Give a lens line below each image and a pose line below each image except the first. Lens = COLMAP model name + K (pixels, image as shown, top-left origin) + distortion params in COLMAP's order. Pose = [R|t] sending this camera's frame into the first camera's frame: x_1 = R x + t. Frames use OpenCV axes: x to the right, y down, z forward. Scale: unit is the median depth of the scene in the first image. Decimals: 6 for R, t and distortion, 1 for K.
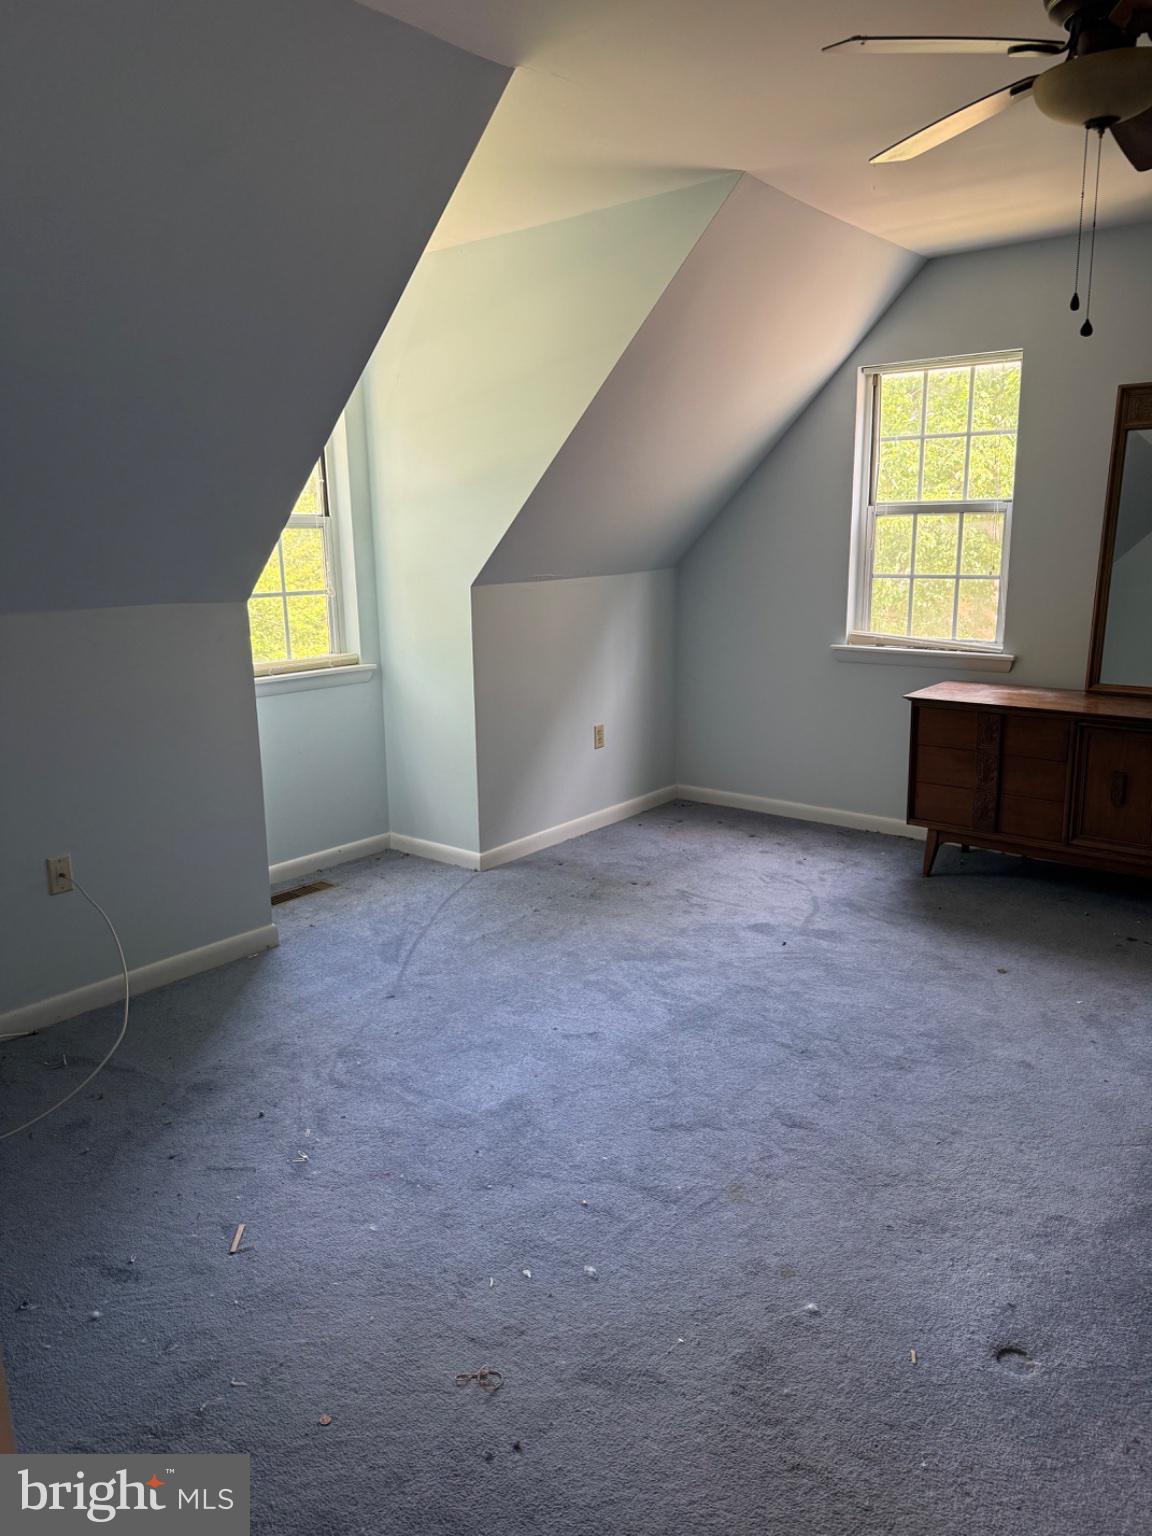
lens RADIAL K [[1089.2, 0, 576.0], [0, 1089.2, 768.0], [0, 0, 1]] dist [-0.000357, -0.009496]
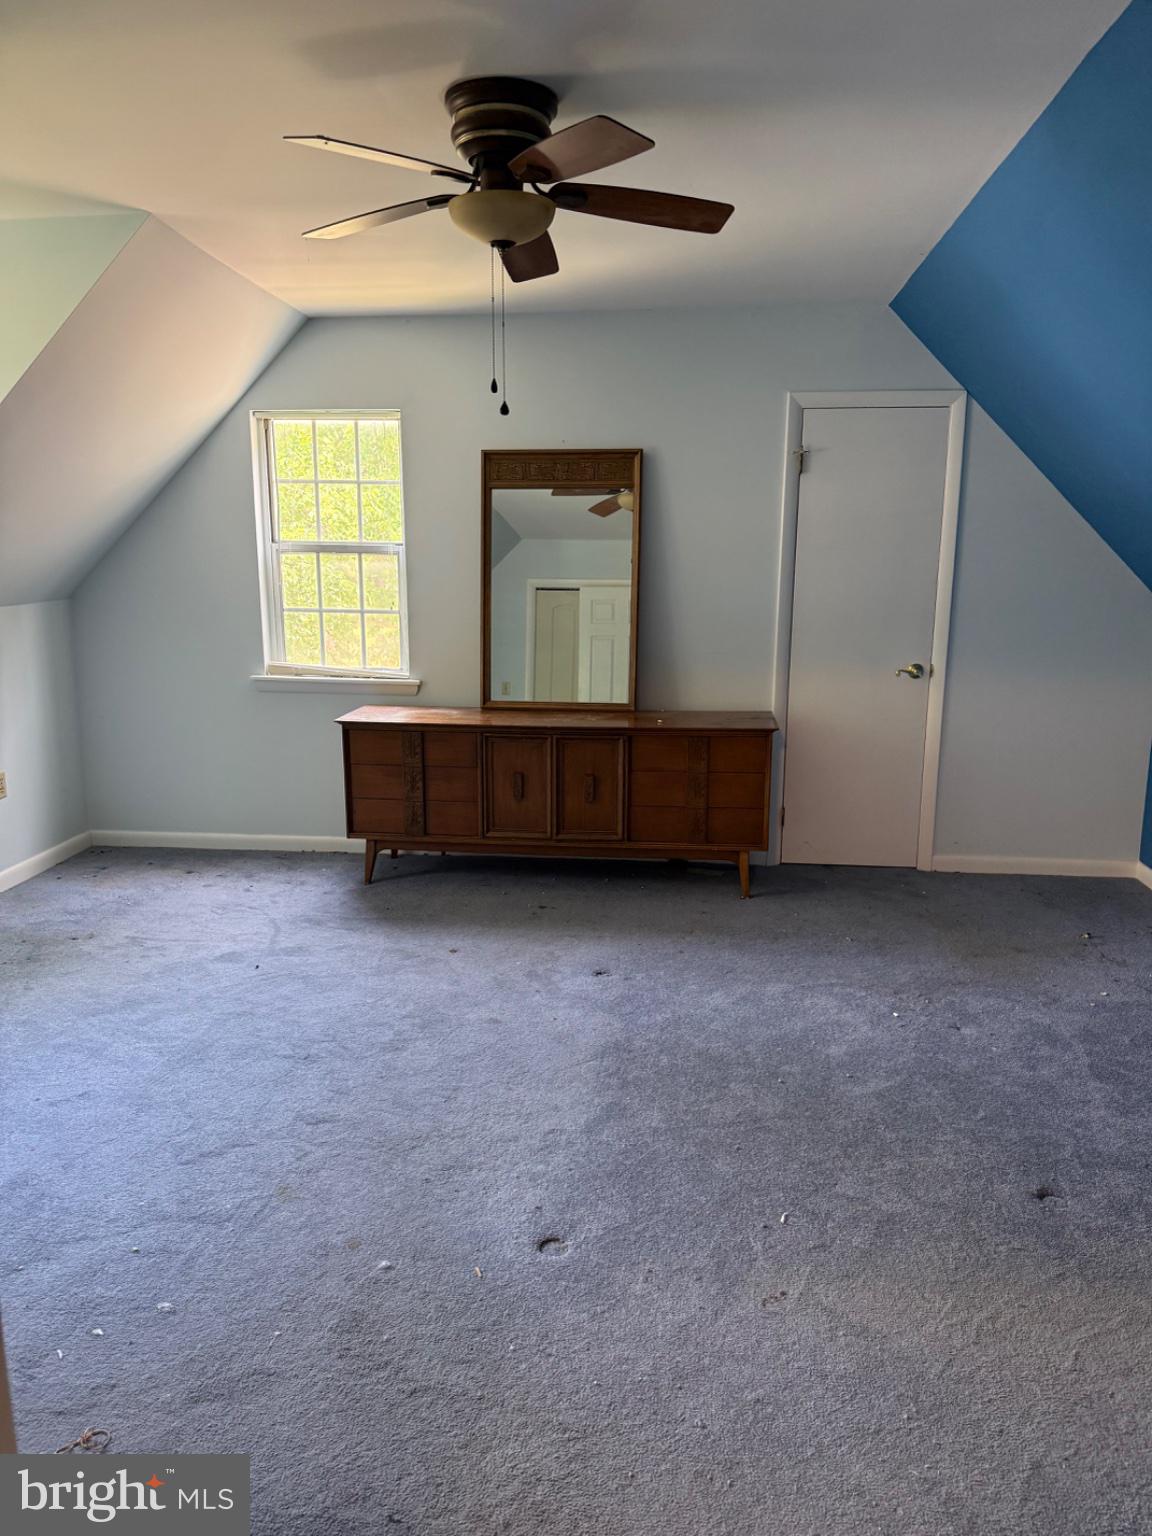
lens RADIAL K [[1072.5, 0, 576.0], [0, 1072.5, 768.0], [0, 0, 1]] dist [0.066738, -0.107456]
pose [[0.838687, -0.088447, 0.537384, -0.117361], [0.104489, 0.994526, 0.000613, 0.008569], [-0.534496, 0.055637, 0.843338, -0.044043]]
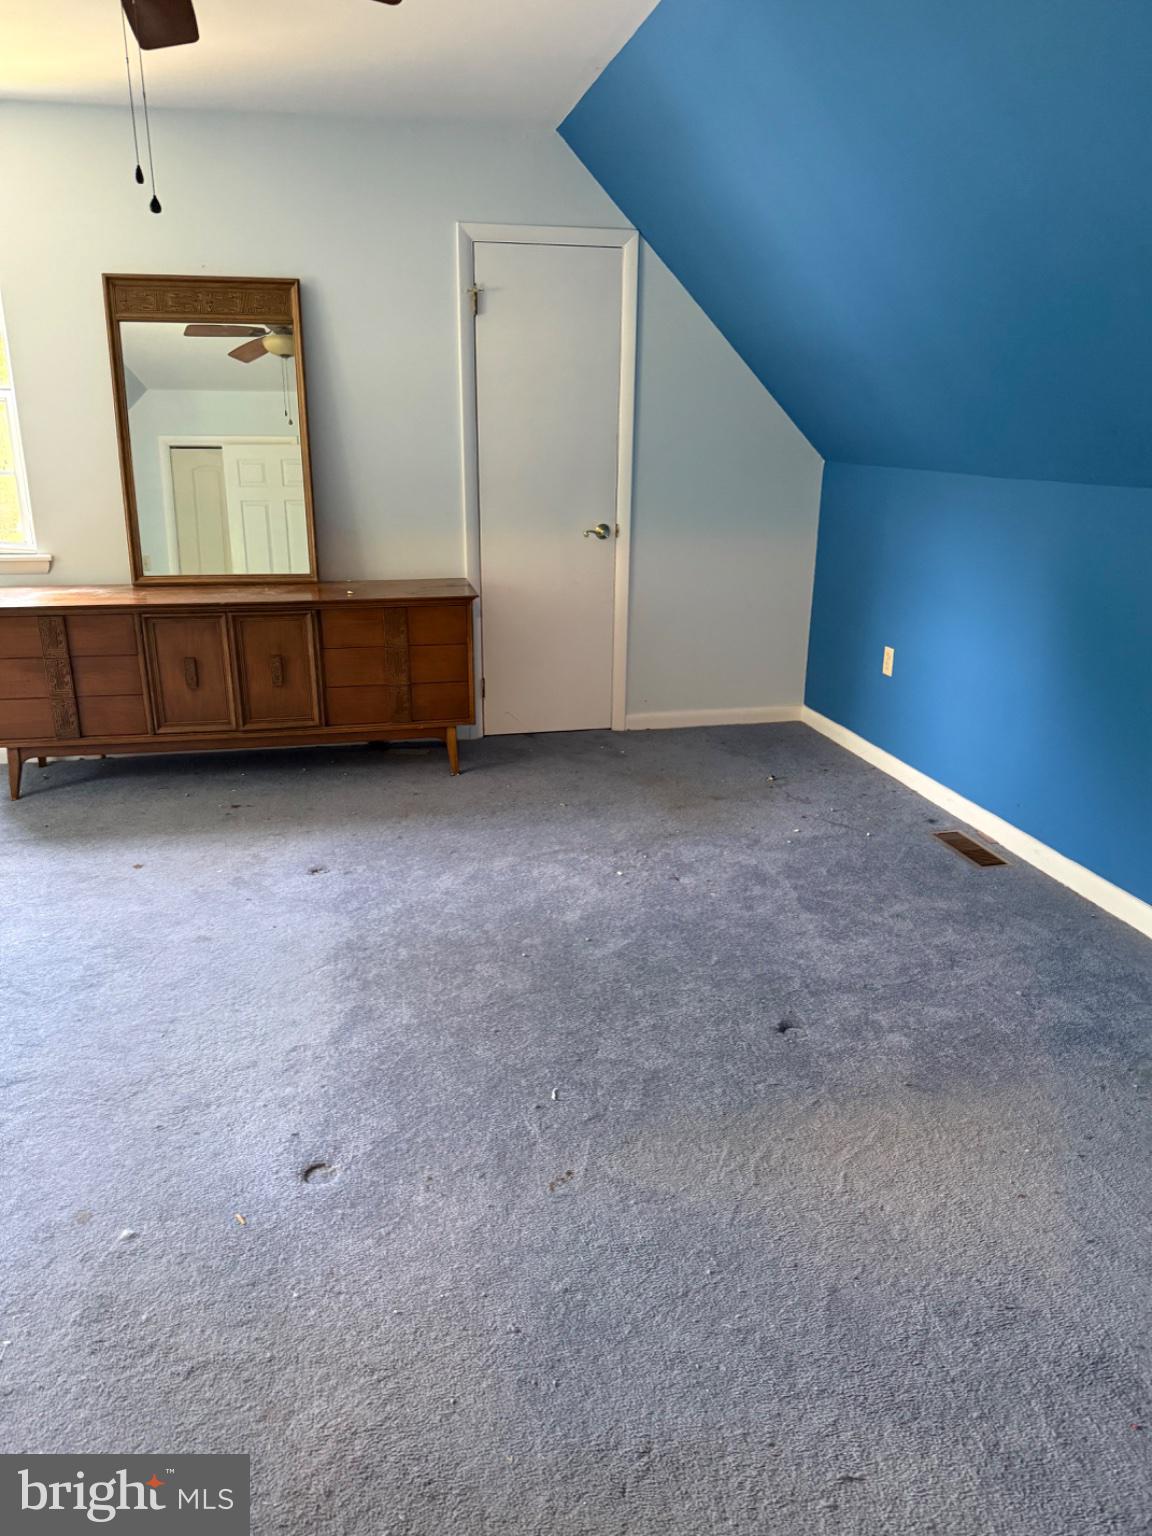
lens RADIAL K [[1082.9, 0, 565.3], [0, 1082.9, 772.8], [0, 0, 1]] dist [0.034570, -0.050034]
pose [[0.632883, -0.224336, 0.741035, -0.111857], [0.158575, 0.974372, 0.159544, 0.004294], [-0.757835, 0.016537, 0.652237, 0.049028]]
